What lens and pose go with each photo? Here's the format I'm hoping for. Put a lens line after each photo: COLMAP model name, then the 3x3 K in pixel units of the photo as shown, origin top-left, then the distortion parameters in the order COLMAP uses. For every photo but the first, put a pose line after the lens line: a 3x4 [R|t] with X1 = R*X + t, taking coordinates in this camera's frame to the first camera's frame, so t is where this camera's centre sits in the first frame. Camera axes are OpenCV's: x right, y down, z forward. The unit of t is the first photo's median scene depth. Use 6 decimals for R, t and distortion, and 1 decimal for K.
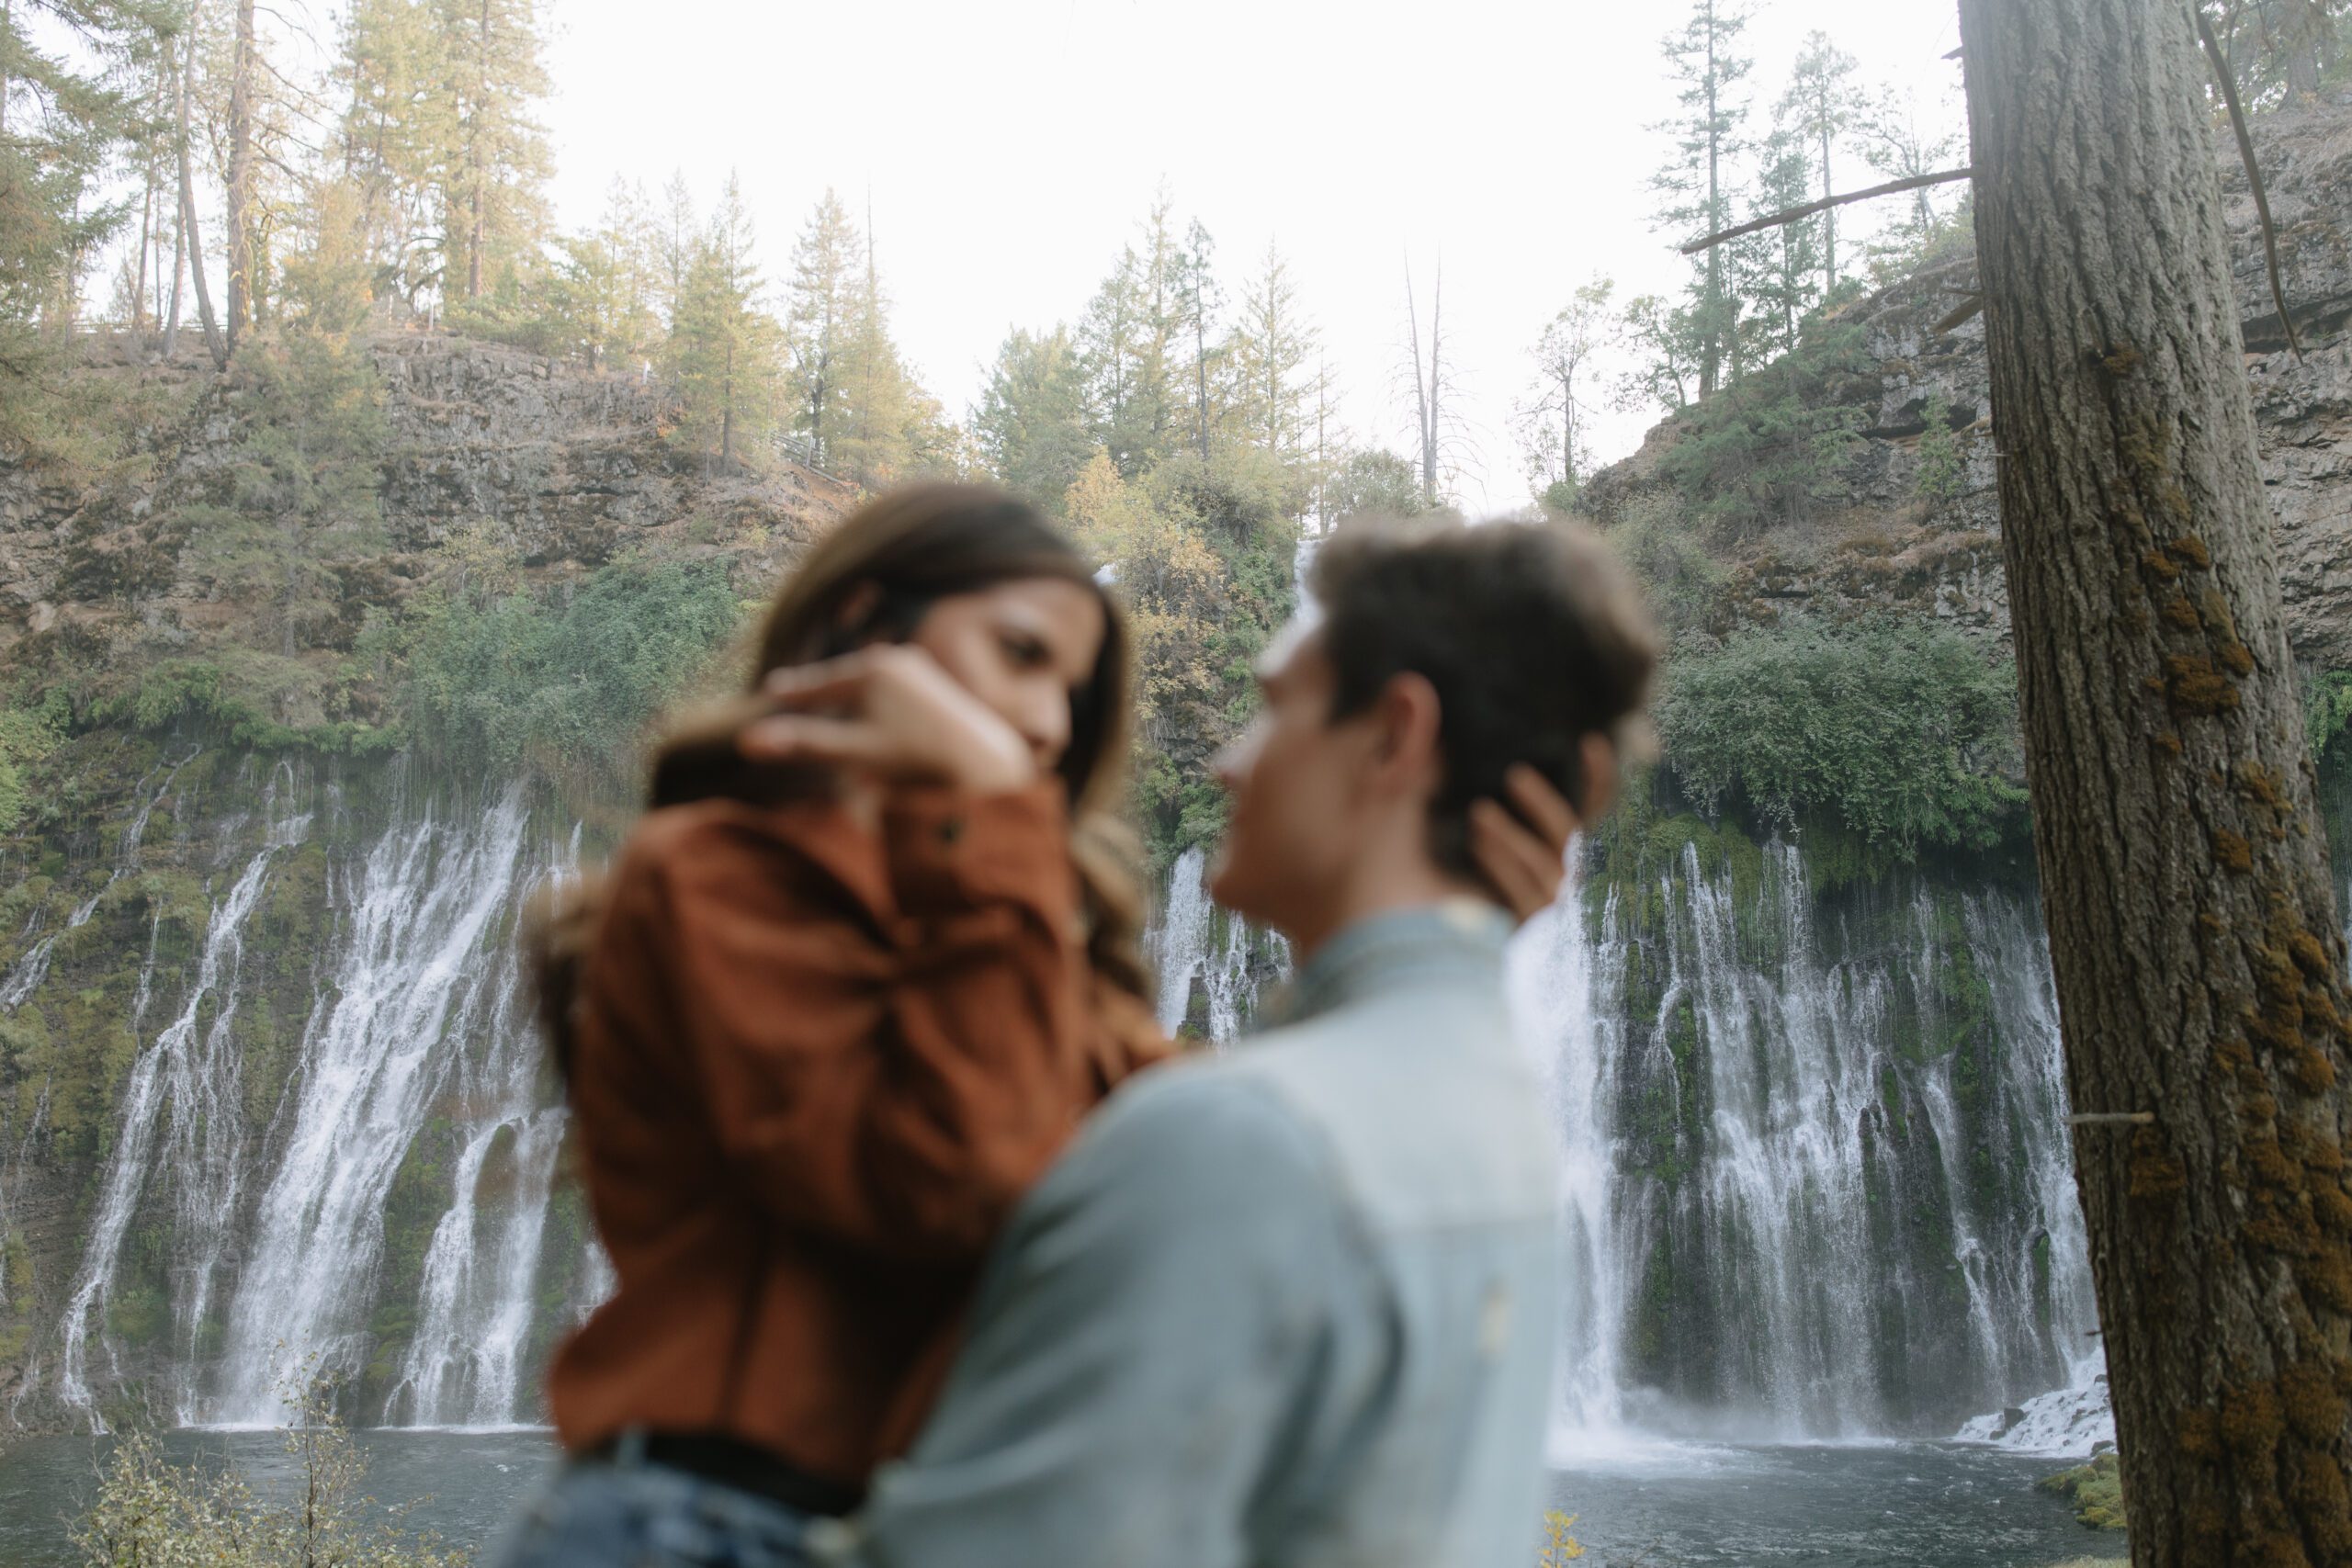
lens RADIAL K [[2379.0, 0, 1176.0], [0, 2379.0, 784.0], [0, 0, 1]] dist [0.003302, -0.003126]
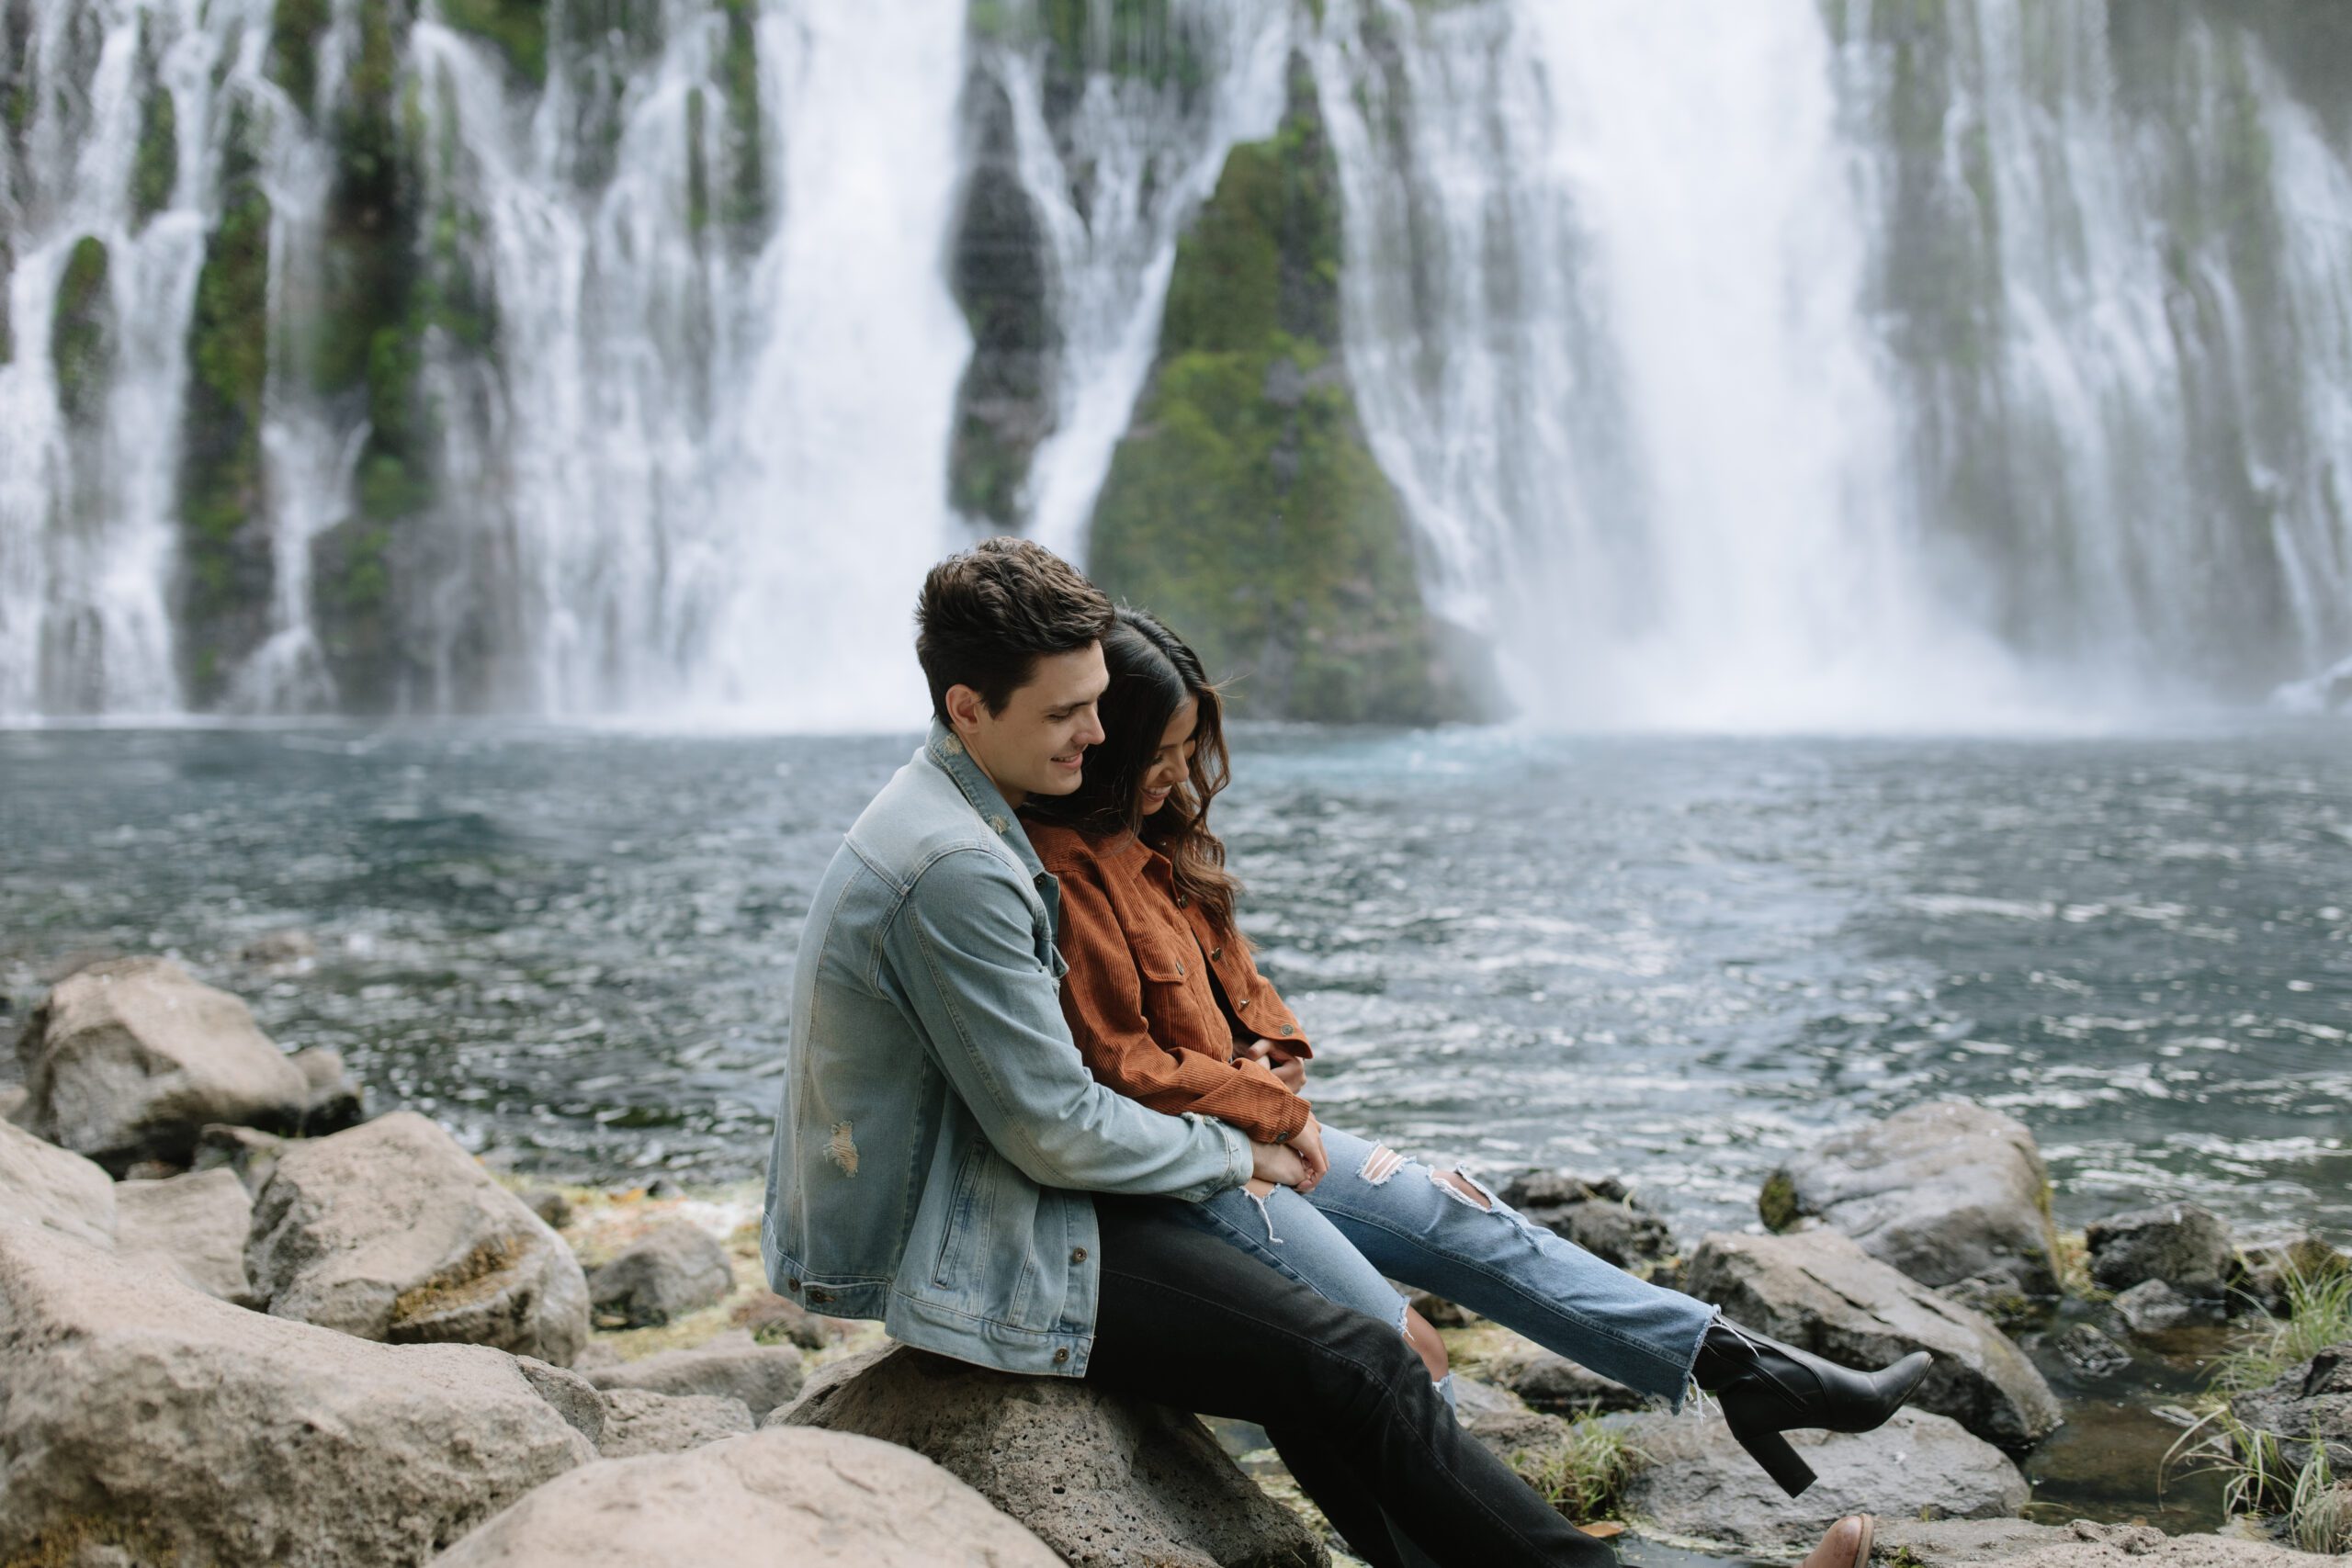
lens RADIAL K [[2286.5, 0, 1176.0], [0, 2286.5, 784.0], [0, 0, 1]] dist [0.008840, -0.017865]
pose [[0.941328, -0.012541, 0.337261, -0.245035], [-0.065893, 0.973249, 0.220103, 0.147529], [-0.330999, -0.229412, 0.915320, 0.405960]]
